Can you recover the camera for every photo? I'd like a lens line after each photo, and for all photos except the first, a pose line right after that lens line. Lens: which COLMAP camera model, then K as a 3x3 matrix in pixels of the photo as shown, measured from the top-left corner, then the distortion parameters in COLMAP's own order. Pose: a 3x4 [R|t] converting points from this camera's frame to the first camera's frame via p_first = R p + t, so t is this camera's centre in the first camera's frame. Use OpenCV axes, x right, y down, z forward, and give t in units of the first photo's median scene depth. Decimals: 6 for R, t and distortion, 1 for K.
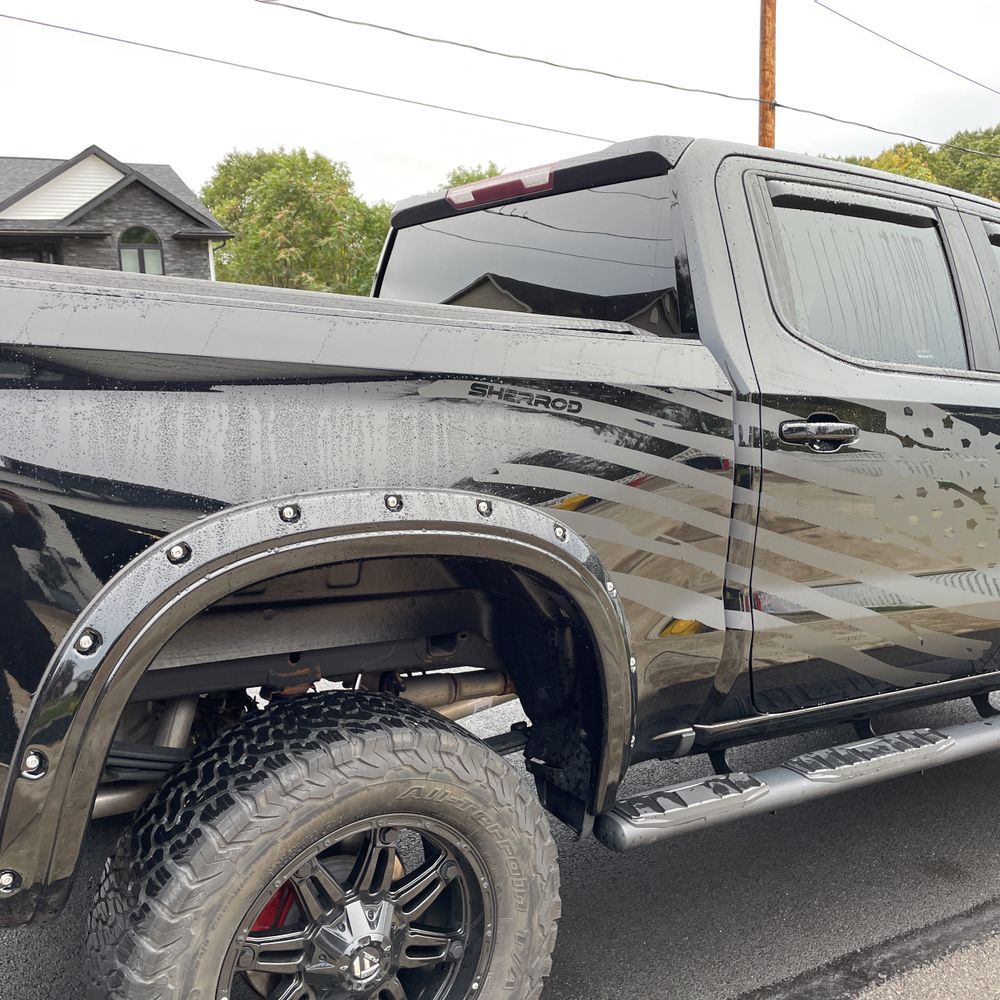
lens RADIAL K [[1017.7, 0, 500.2], [0, 1017.7, 498.6], [0, 0, 1]] dist [0.033510, 0.000000]
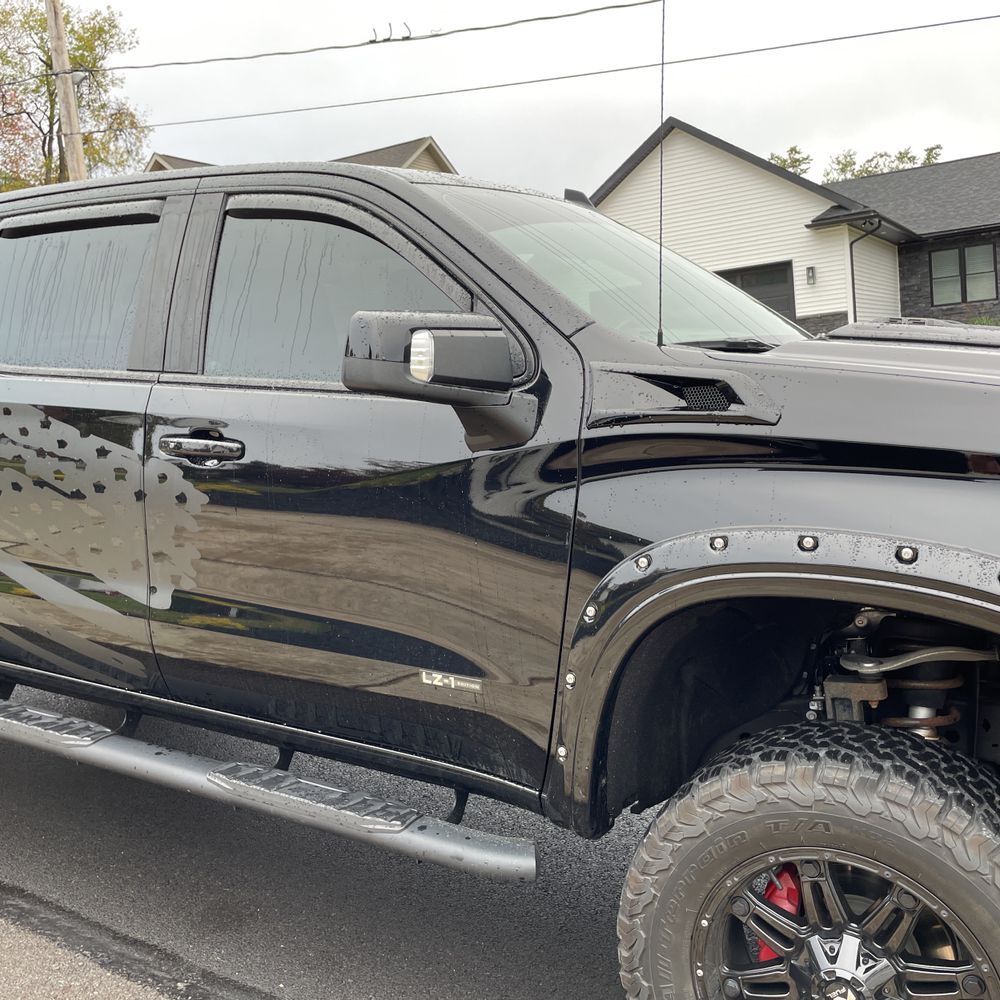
lens RADIAL K [[1017.7, 0, 497.5], [0, 1017.7, 490.1], [0, 0, 1]] dist [0.033510, 0.000000]
pose [[0.462626, 0.081564, -0.882793, 1.924798], [-0.079443, 0.995567, 0.050352, -0.116326], [0.882987, 0.046837, 0.467055, 1.137536]]
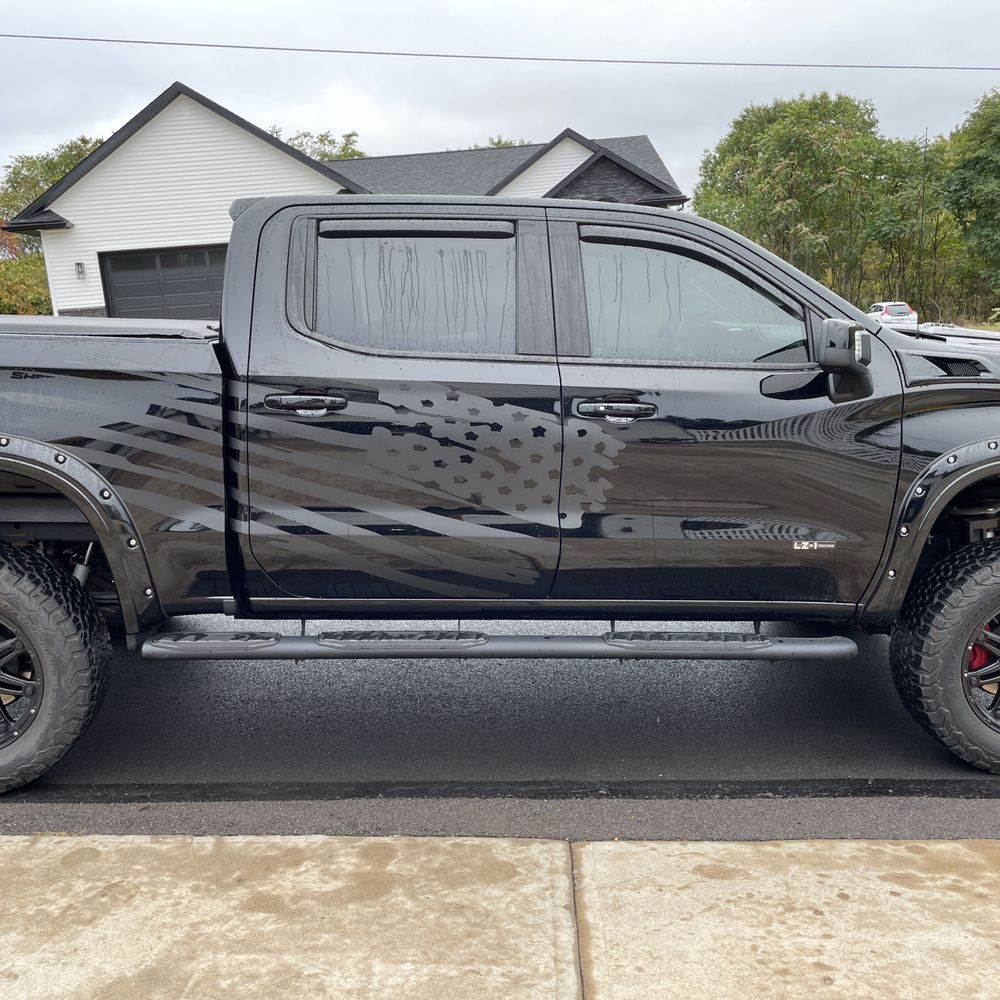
lens RADIAL K [[1017.7, 0, 499.6], [0, 1017.7, 499.7], [0, 0, 1]] dist [0.033510, 0.000000]
pose [[0.866097, 0.060685, -0.496179, 1.403695], [-0.037831, 0.997714, 0.055990, -0.020449], [0.498442, -0.029722, 0.866413, -0.118292]]
